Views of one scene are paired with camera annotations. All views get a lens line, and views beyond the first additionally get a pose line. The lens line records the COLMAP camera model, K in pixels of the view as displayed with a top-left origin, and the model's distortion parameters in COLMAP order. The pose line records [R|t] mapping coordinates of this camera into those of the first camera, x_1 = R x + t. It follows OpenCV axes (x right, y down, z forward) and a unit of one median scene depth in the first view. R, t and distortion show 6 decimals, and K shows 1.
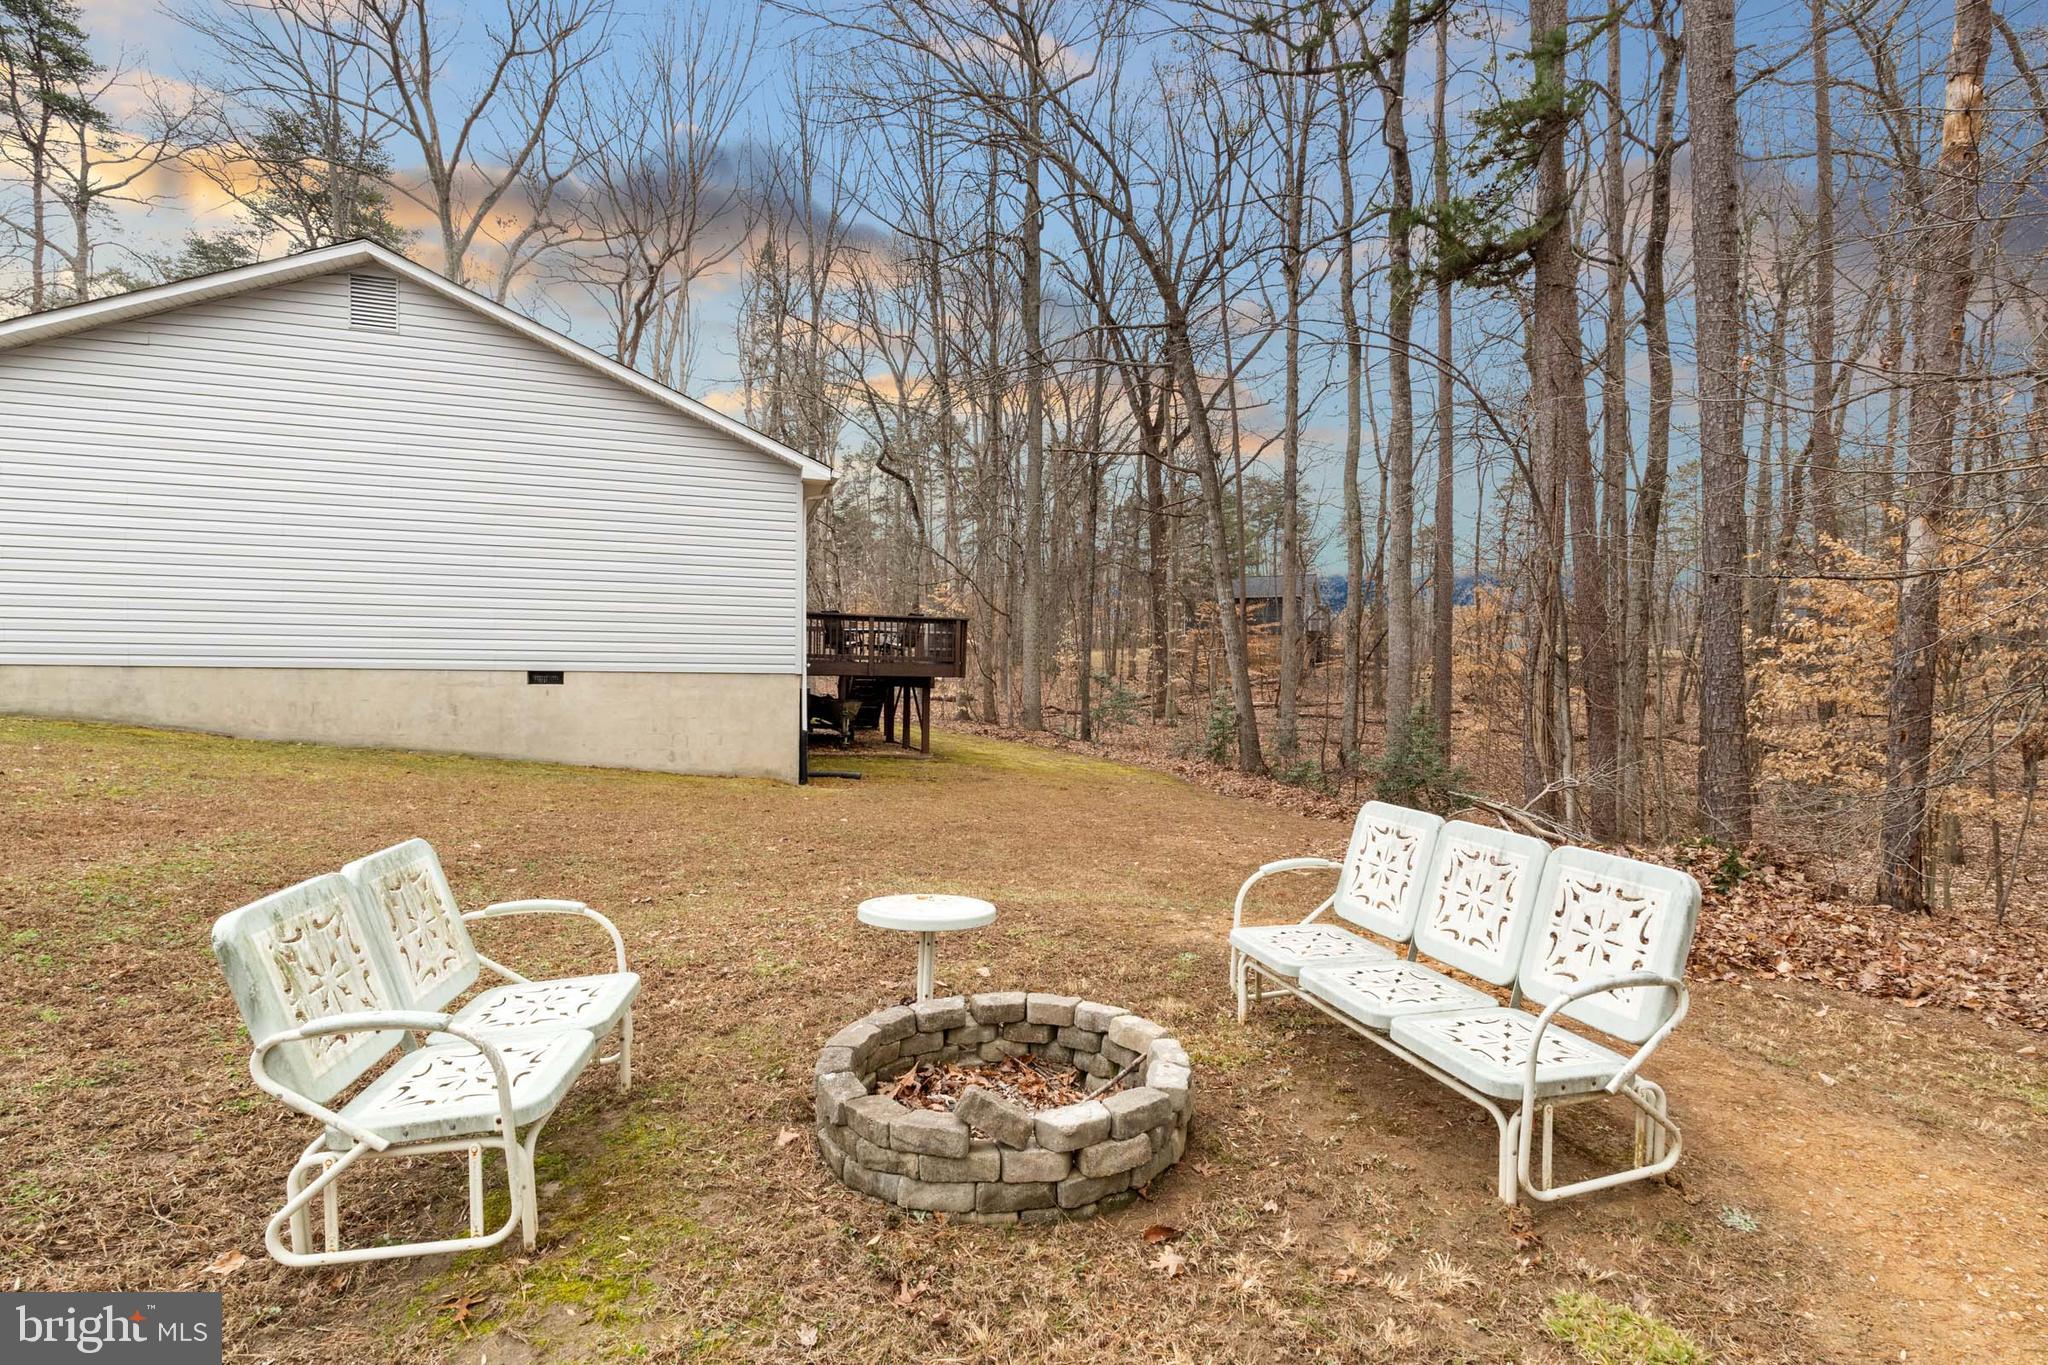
lens RADIAL K [[955.7, 0, 1030.5], [0, 955.7, 723.7], [0, 0, 1]] dist [-0.012193, 0.001934]
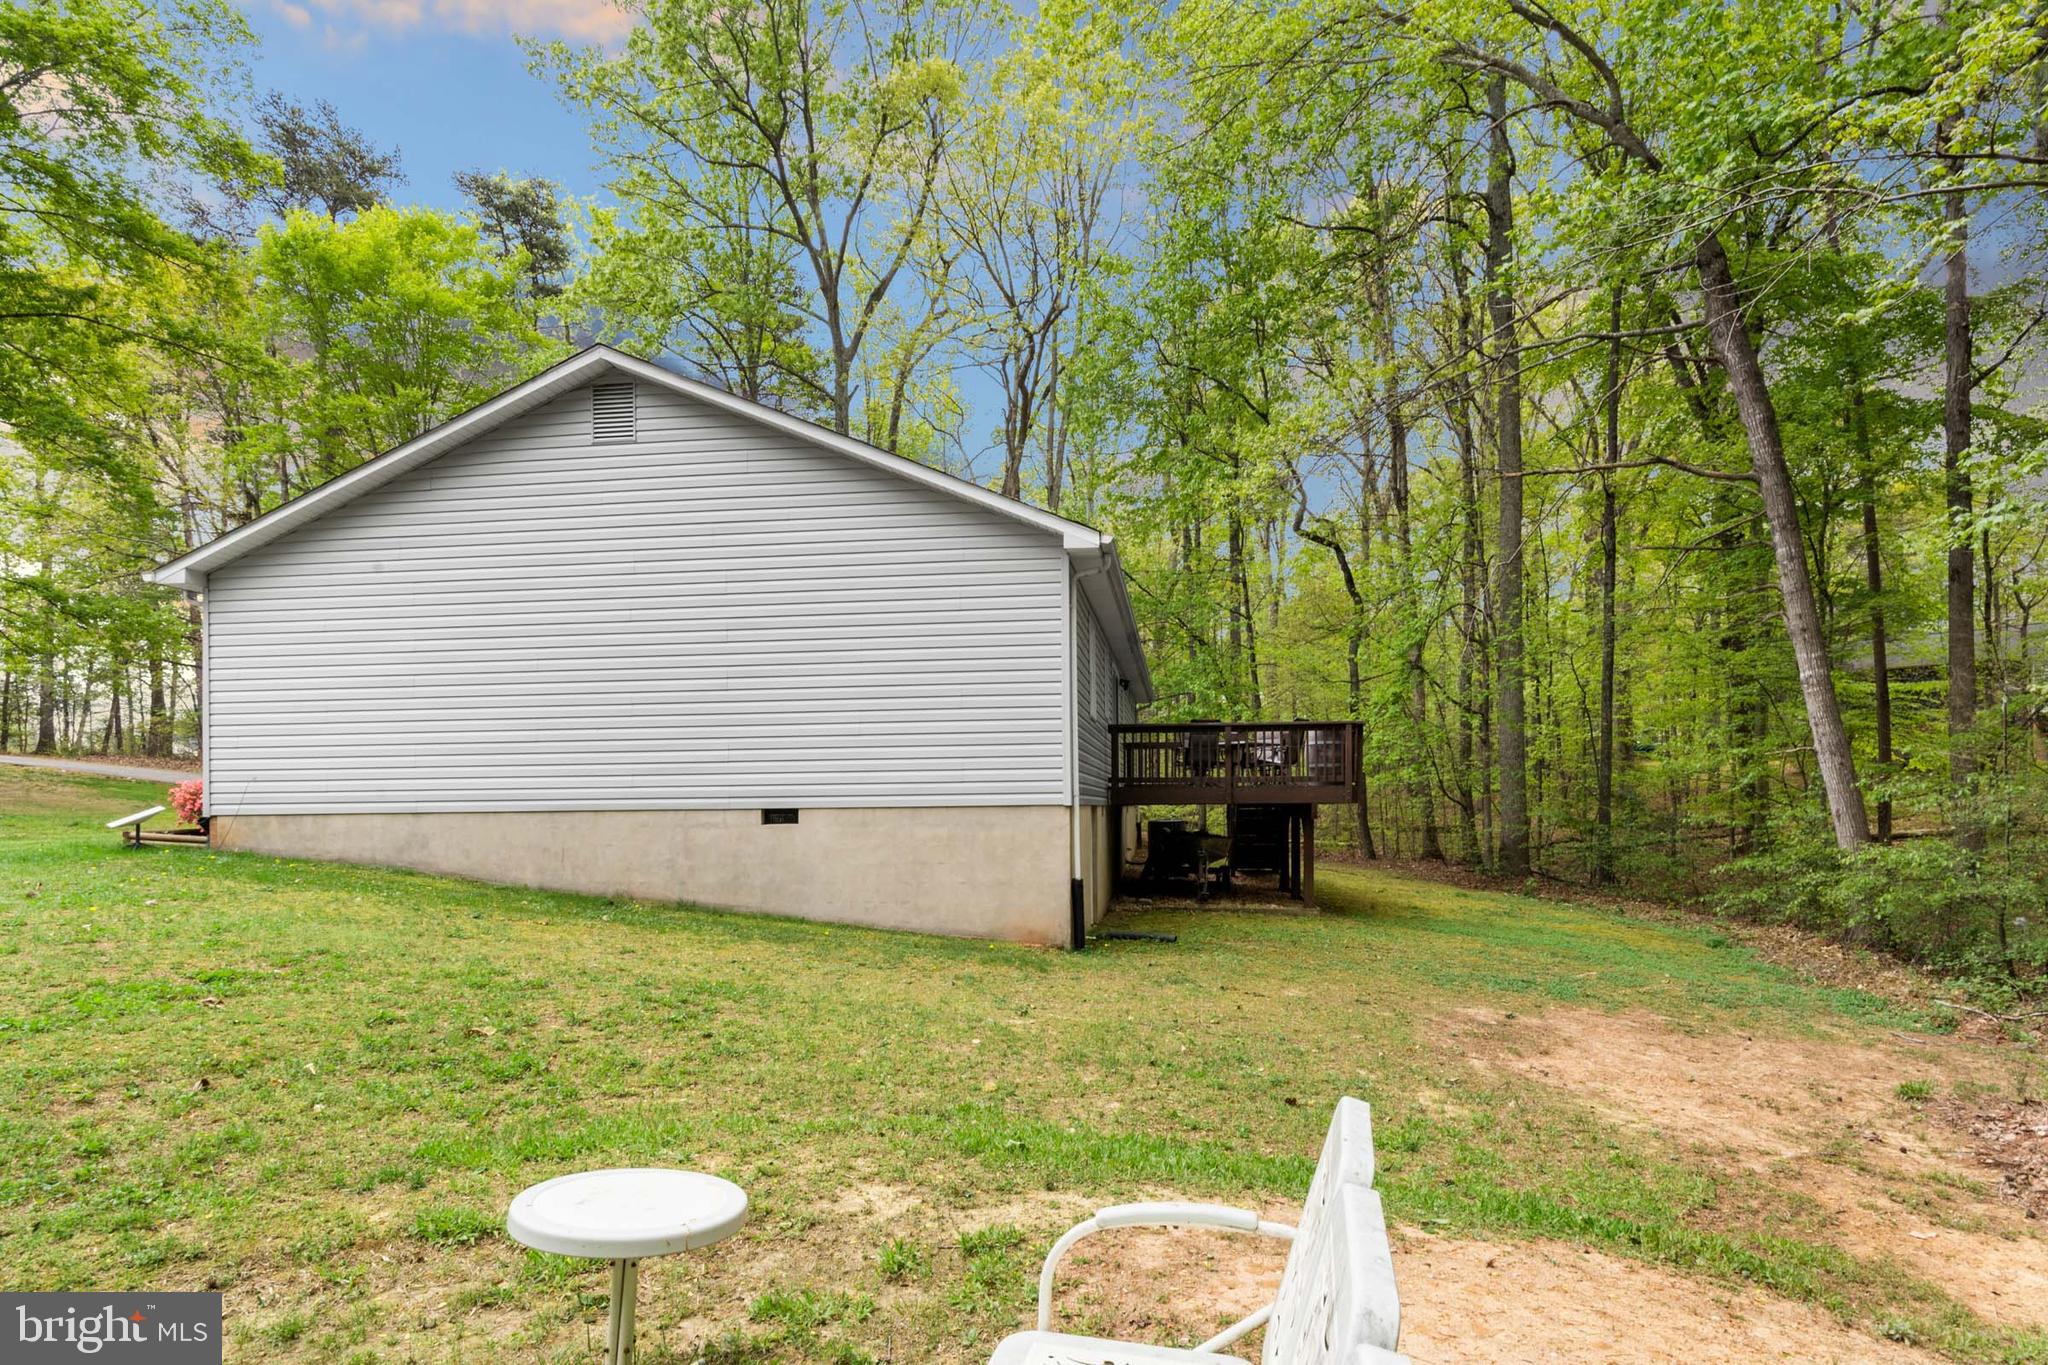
lens RADIAL K [[1176.2, 0, 1040.8], [0, 1176.2, 802.1], [0, 0, 1]] dist [-0.002477, 0.000082]
pose [[0.899374, -0.024248, -0.436508, 0.153093], [0.002603, 0.998740, -0.050117, -0.008184], [0.437173, 0.043938, 0.898303, 0.157833]]
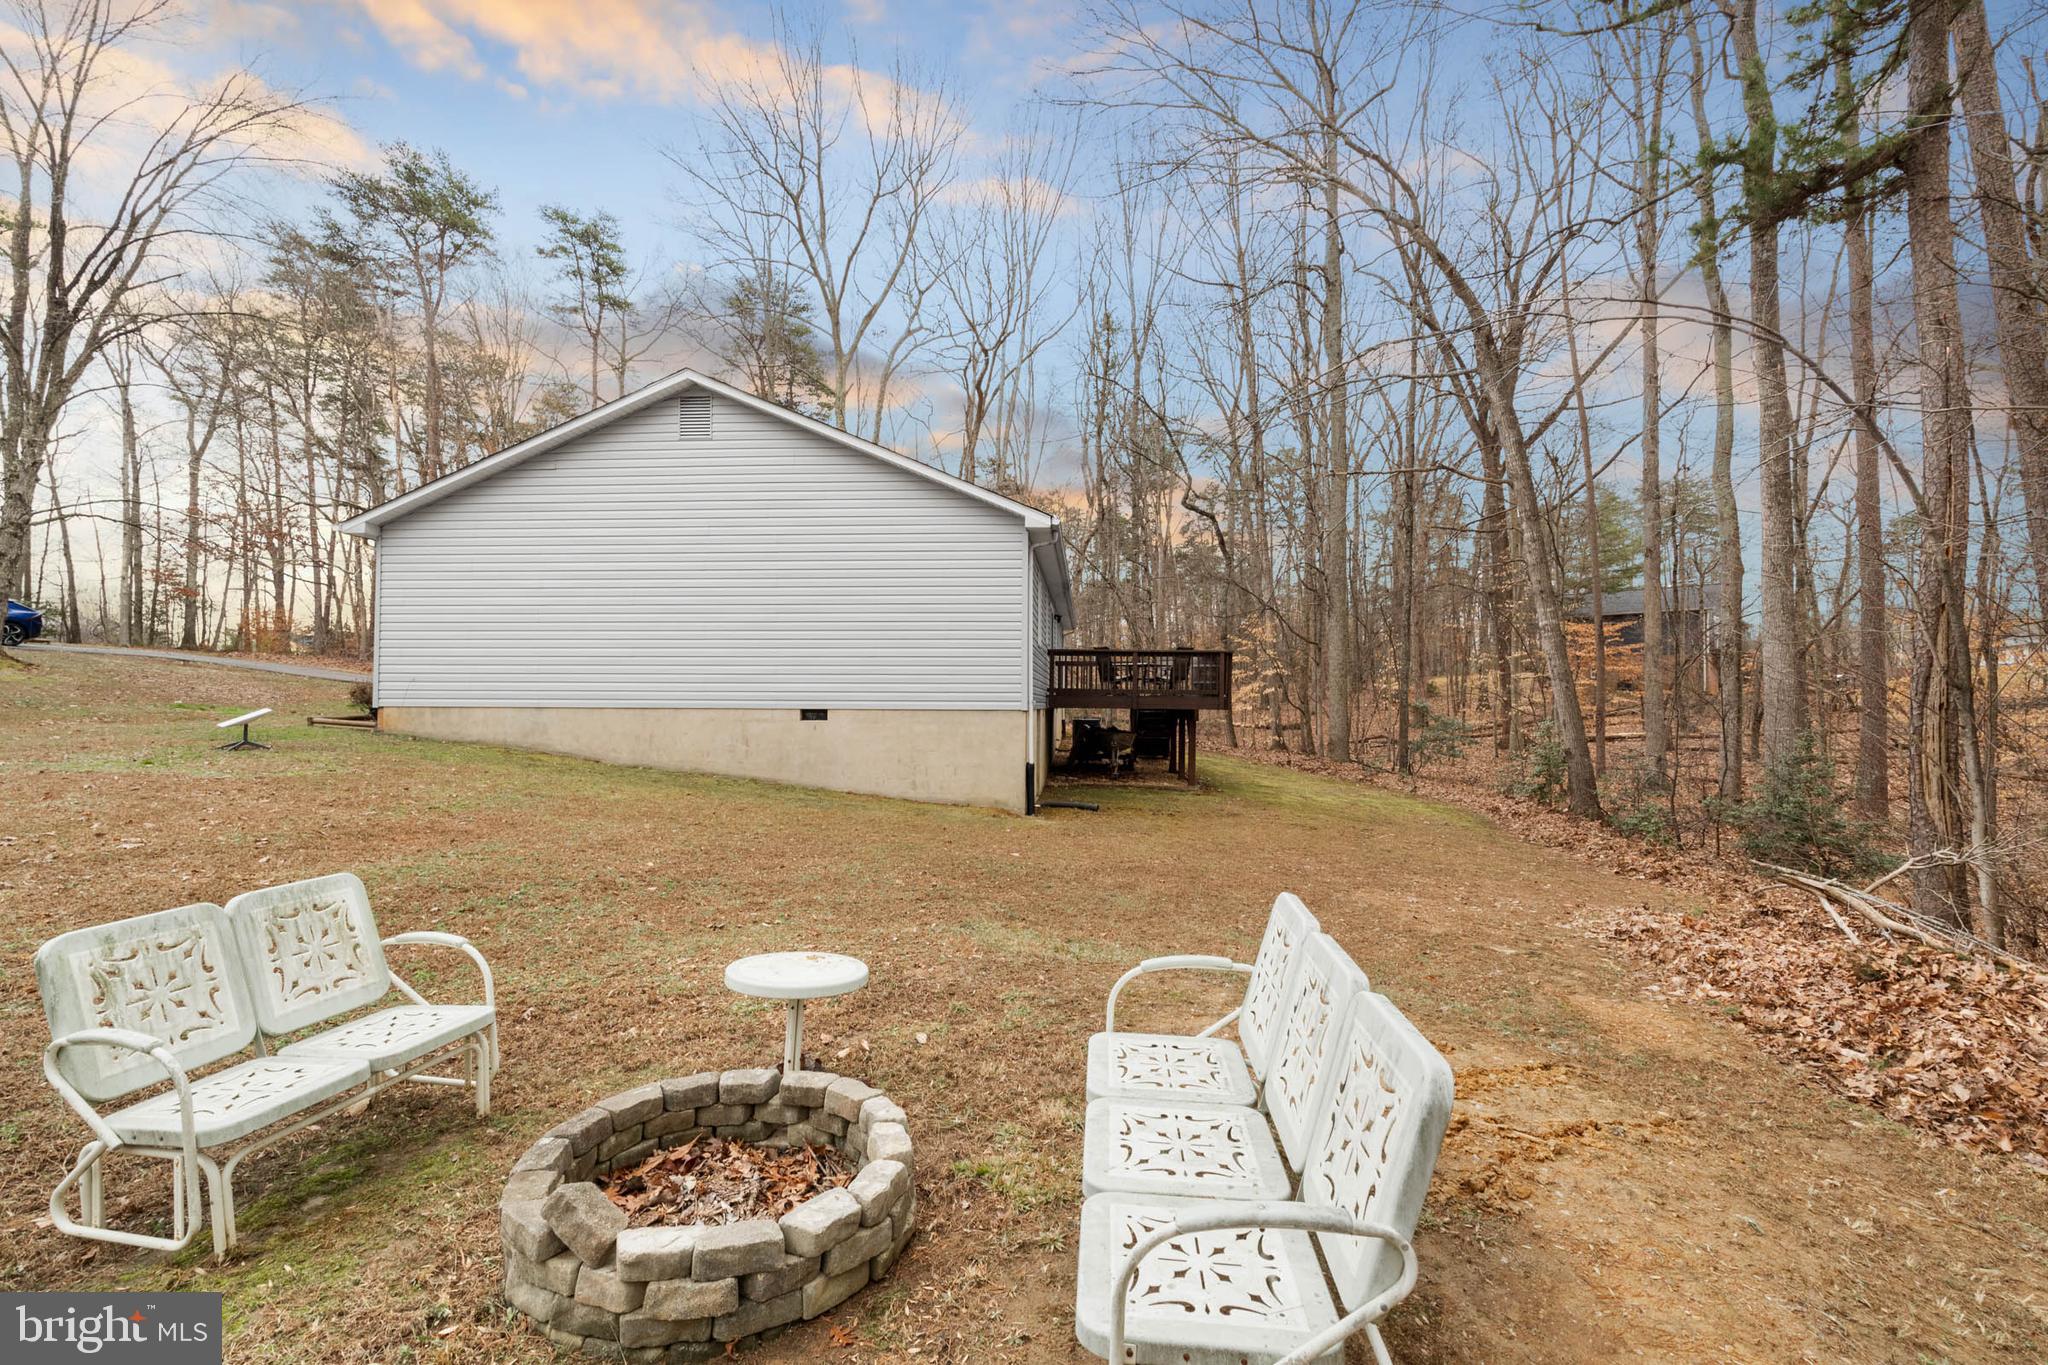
lens RADIAL K [[911.4, 0, 1027.5], [0, 911.4, 697.3], [0, 0, 1]] dist [-0.007025, 0.000165]
pose [[0.922660, -0.009414, -0.385499, 0.158292], [-0.012031, 0.998513, -0.053178, -0.013372], [0.385426, 0.053703, 0.921175, 0.071496]]
